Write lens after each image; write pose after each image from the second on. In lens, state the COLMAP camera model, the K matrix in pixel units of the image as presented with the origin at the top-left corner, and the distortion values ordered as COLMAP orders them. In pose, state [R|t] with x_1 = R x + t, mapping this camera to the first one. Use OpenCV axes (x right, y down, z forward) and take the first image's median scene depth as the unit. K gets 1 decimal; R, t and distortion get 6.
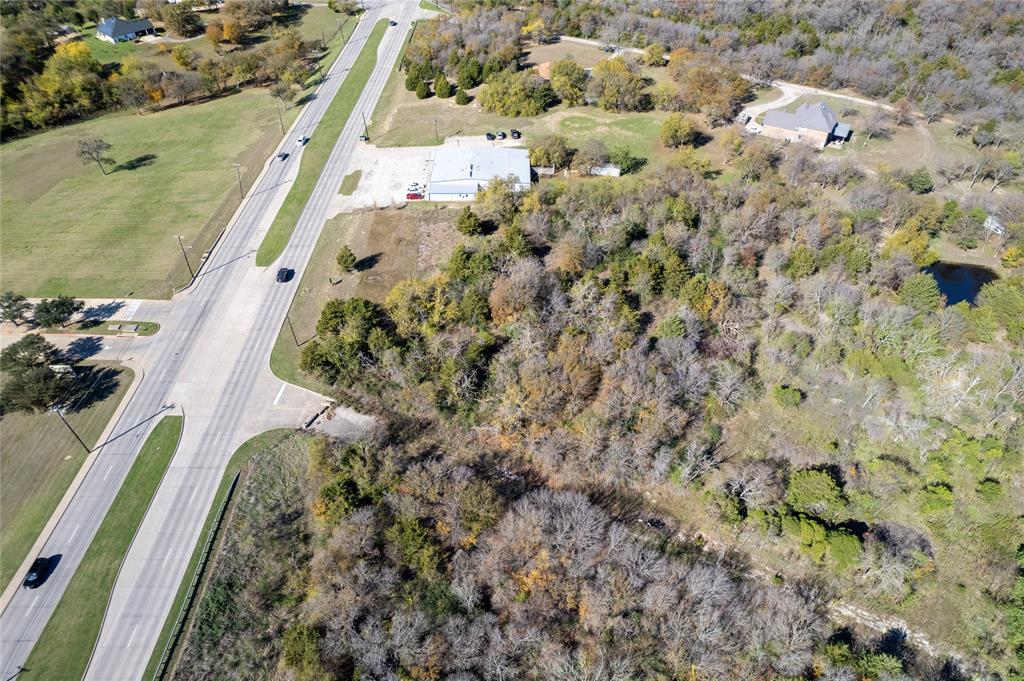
lens RADIAL K [[658.8, 0, 512.0], [0, 658.8, 340.5], [0, 0, 1]] dist [-0.083155, 0.084405]
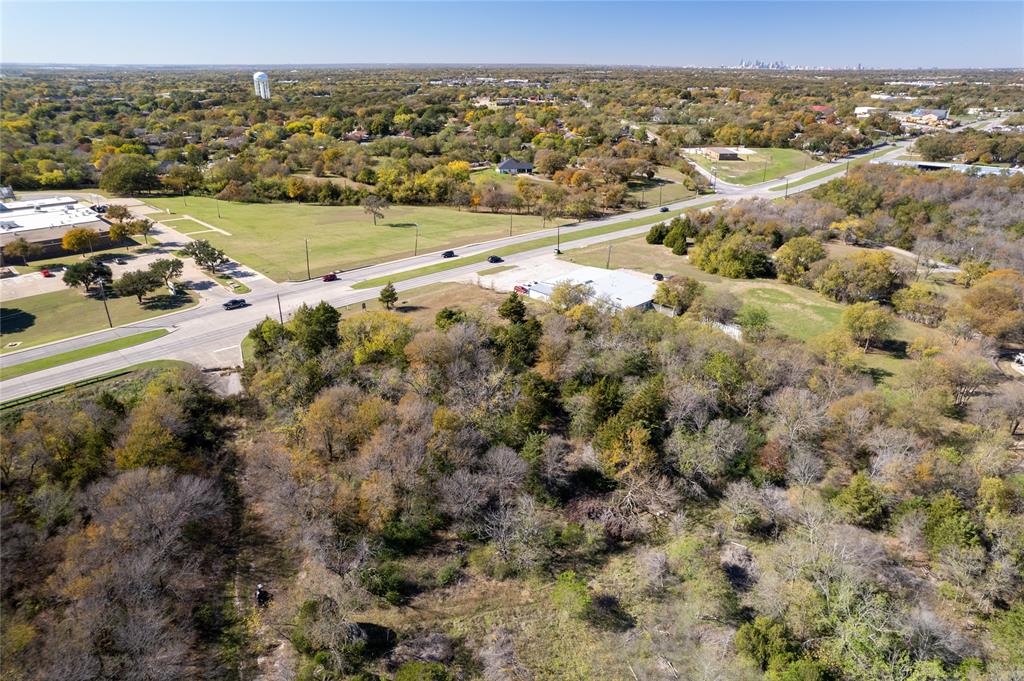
lens RADIAL K [[658.8, 0, 512.0], [0, 658.8, 340.5], [0, 0, 1]] dist [-0.083155, 0.084405]
pose [[0.711315, 0.293286, -0.638760, 0.596169], [-0.487177, 0.860794, -0.147282, -0.004093], [0.506645, 0.415953, 0.755178, 0.340387]]
